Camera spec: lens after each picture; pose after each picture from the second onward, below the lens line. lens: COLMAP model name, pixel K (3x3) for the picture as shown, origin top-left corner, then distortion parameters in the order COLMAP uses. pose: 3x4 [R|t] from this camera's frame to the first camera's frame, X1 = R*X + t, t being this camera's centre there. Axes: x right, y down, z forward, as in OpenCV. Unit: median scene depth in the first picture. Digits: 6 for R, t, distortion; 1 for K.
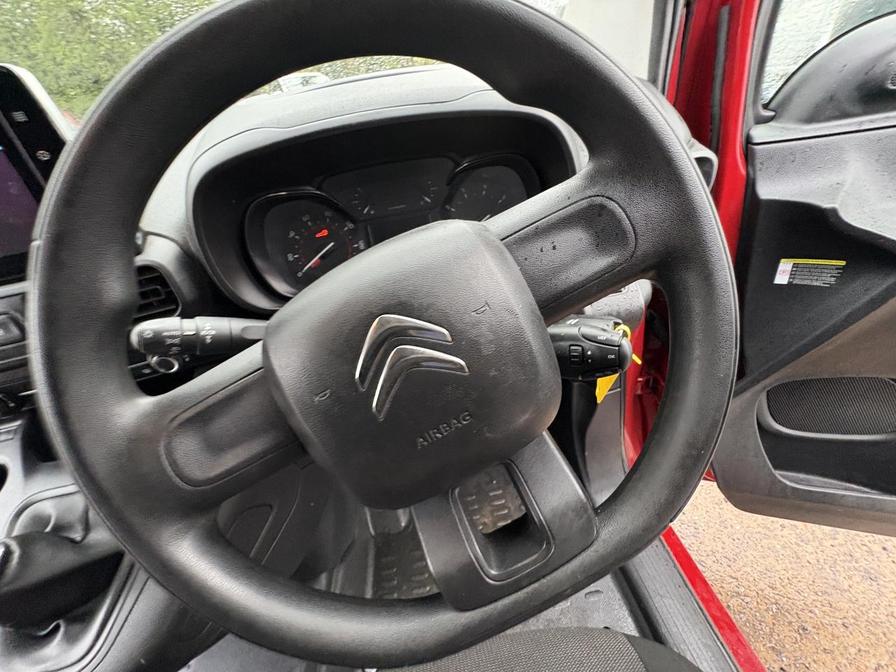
lens RADIAL K [[359.7, 0, 448.0], [0, 359.7, 336.0], [0, 0, 1]] dist [-0.001515, 0.000408]
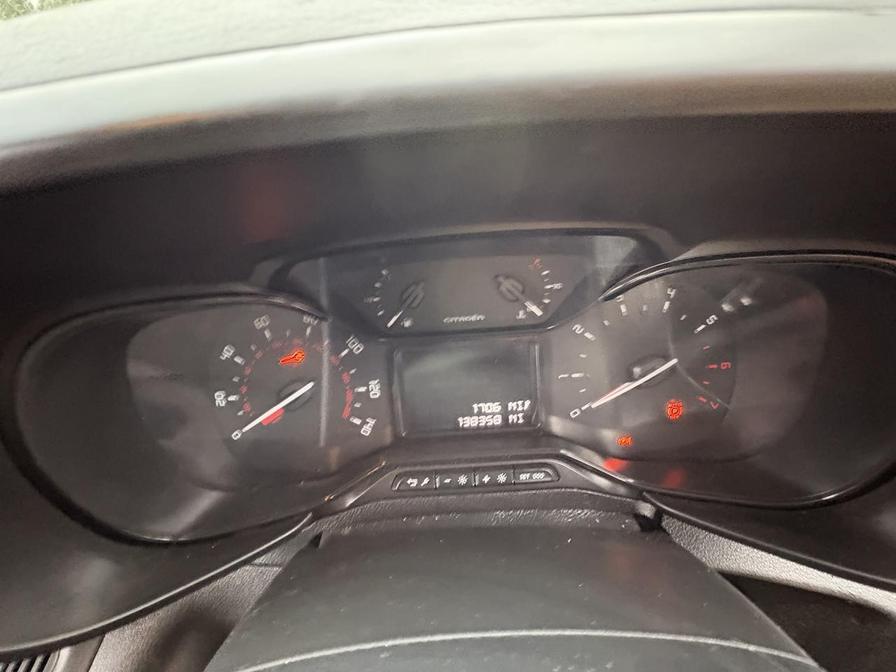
lens RADIAL K [[359.7, 0, 448.0], [0, 359.7, 336.0], [0, 0, 1]] dist [-0.001515, 0.000408]
pose [[0.991249, 0.114217, -0.066177, -0.129331], [-0.117044, 0.992299, -0.040528, -0.317084], [0.061039, 0.047920, 0.996984, 0.558948]]
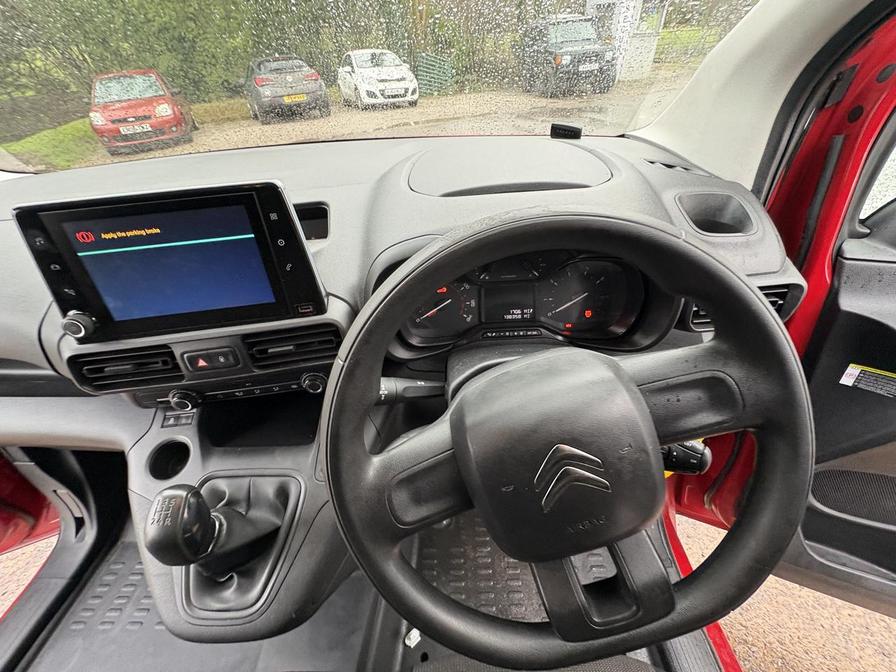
lens RADIAL K [[359.7, 0, 448.0], [0, 359.7, 336.0], [0, 0, 1]] dist [-0.001515, 0.000408]
pose [[0.987003, 0.143787, -0.071768, -0.224859], [-0.141041, 0.989112, 0.042004, -0.188206], [0.077026, -0.031336, 0.996537, -0.186503]]
